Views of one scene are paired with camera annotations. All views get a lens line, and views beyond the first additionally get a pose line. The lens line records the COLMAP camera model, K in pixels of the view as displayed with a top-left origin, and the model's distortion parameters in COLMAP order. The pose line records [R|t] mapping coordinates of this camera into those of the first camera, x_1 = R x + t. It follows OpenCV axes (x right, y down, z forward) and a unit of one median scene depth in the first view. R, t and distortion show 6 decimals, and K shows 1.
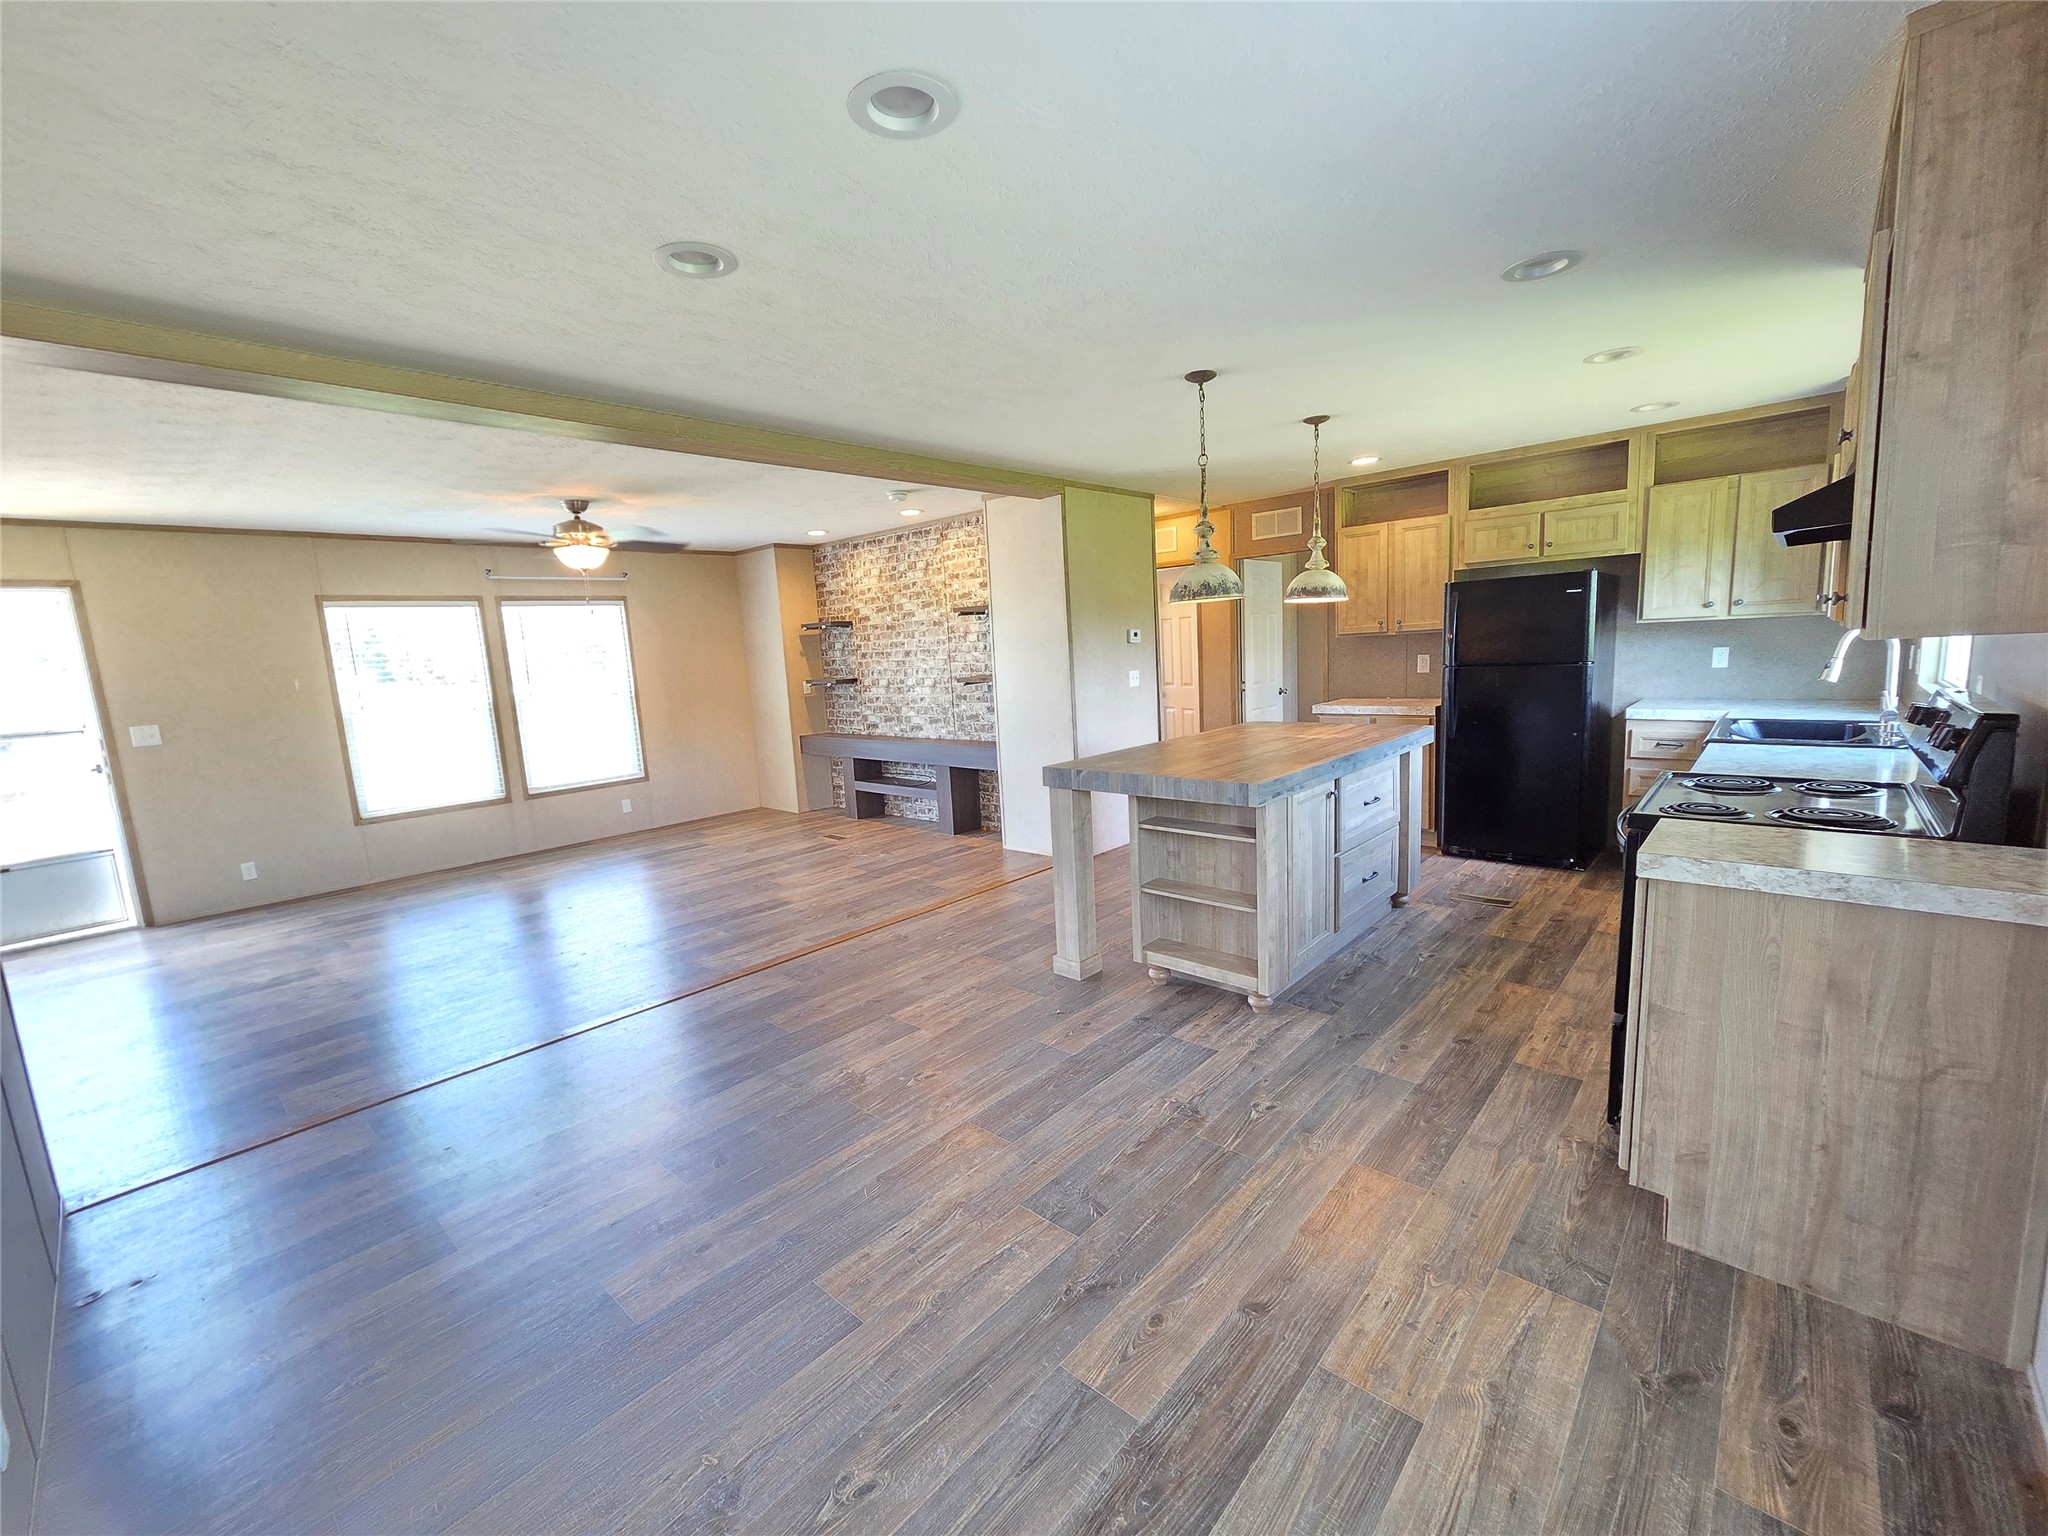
lens RADIAL K [[831.3, 0, 1034.3], [0, 831.3, 766.6], [0, 0, 1]] dist [-0.001694, 0.000748]
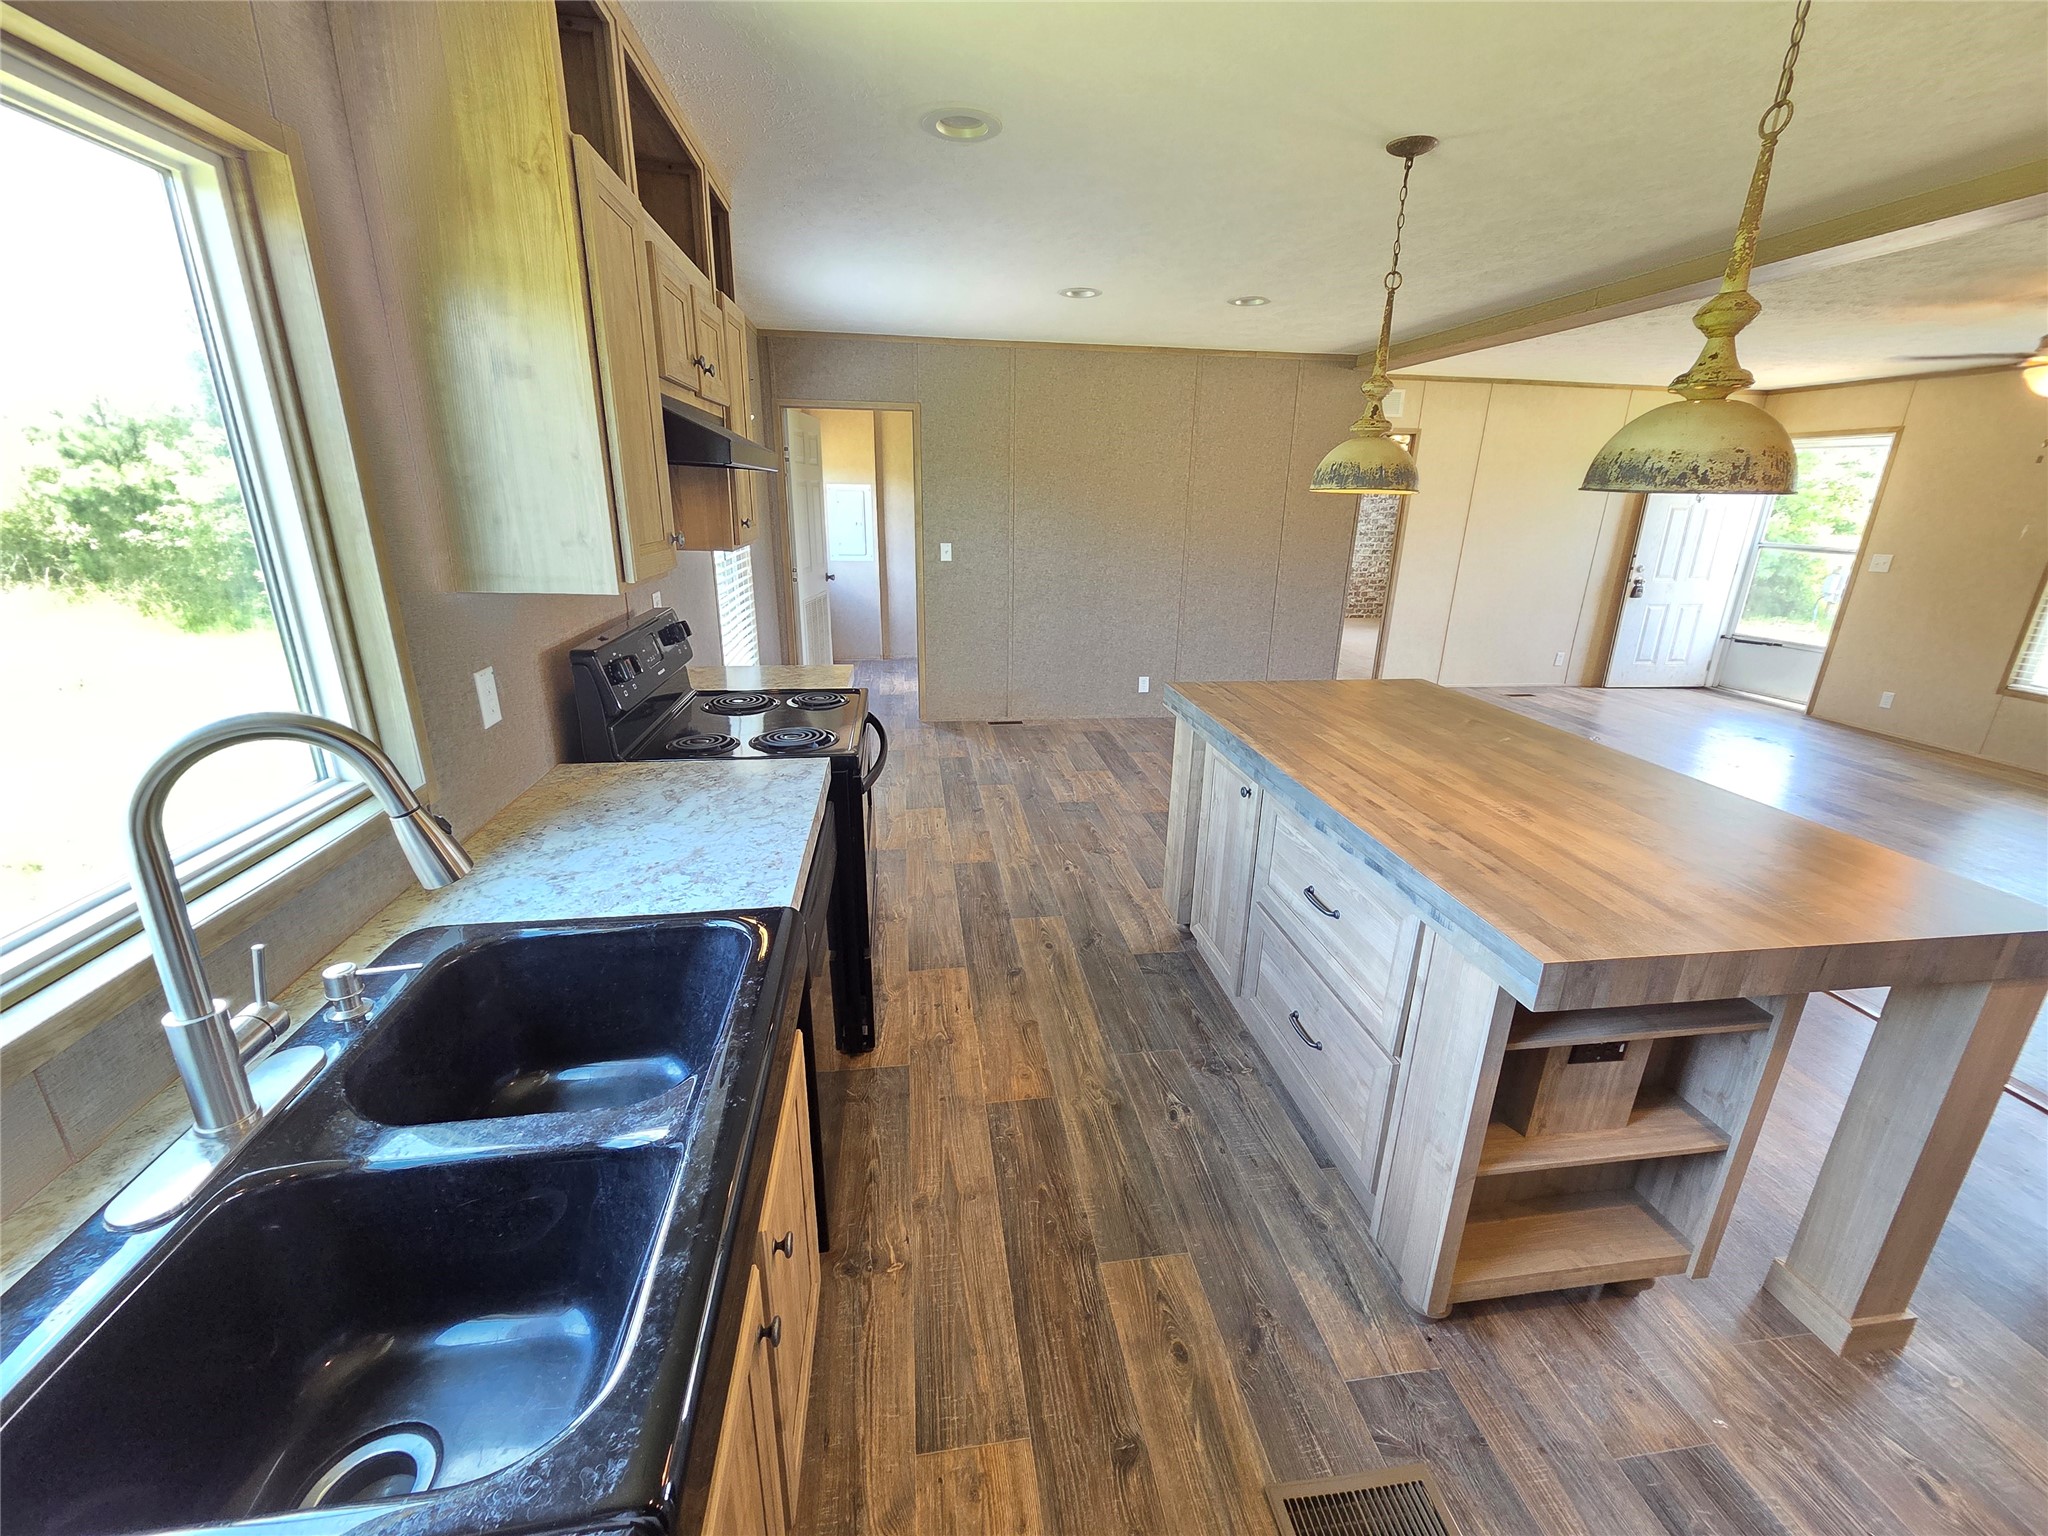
lens RADIAL K [[831.3, 0, 1017.1], [0, 831.3, 766.1], [0, 0, 1]] dist [-0.001694, 0.000748]
pose [[-0.644110, 0.280829, -0.711518, 0.706401], [-0.097438, 0.892471, 0.440456, -0.198014], [0.758702, 0.353031, -0.547486, 0.896271]]
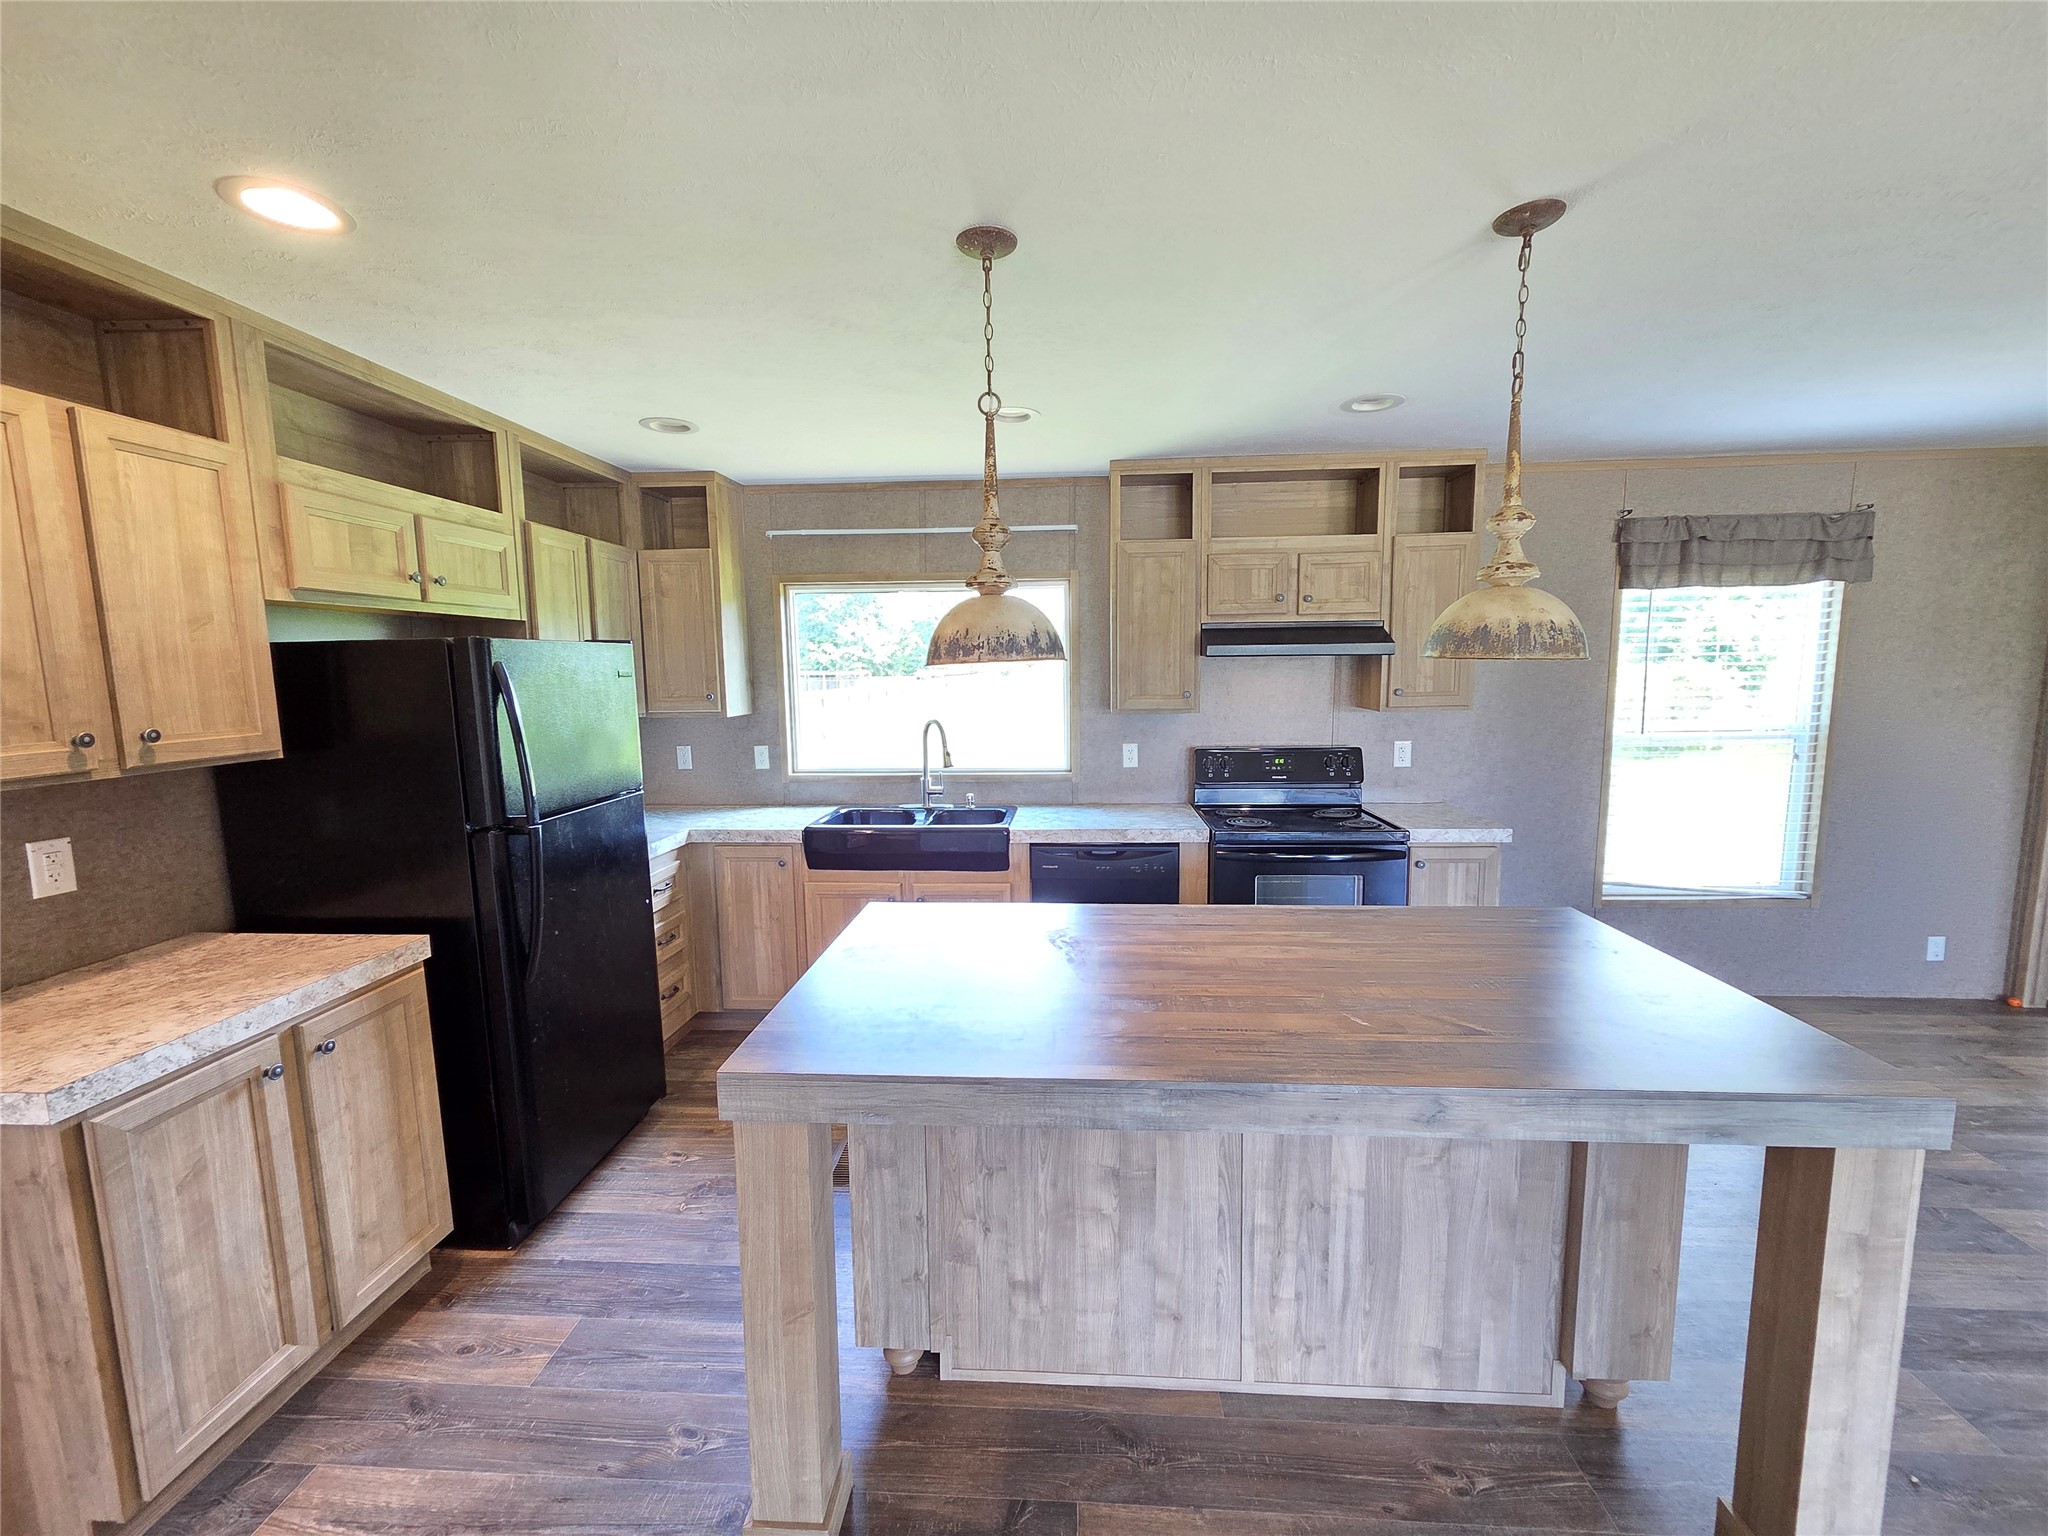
lens RADIAL K [[831.3, 0, 1012.3], [0, 831.3, 769.6], [0, 0, 1]] dist [-0.001694, 0.000748]
pose [[-0.612849, -0.041067, 0.789132, -0.010656], [0.158572, 0.971943, 0.173729, -0.196012], [-0.774126, 0.231604, -0.589142, 1.110374]]
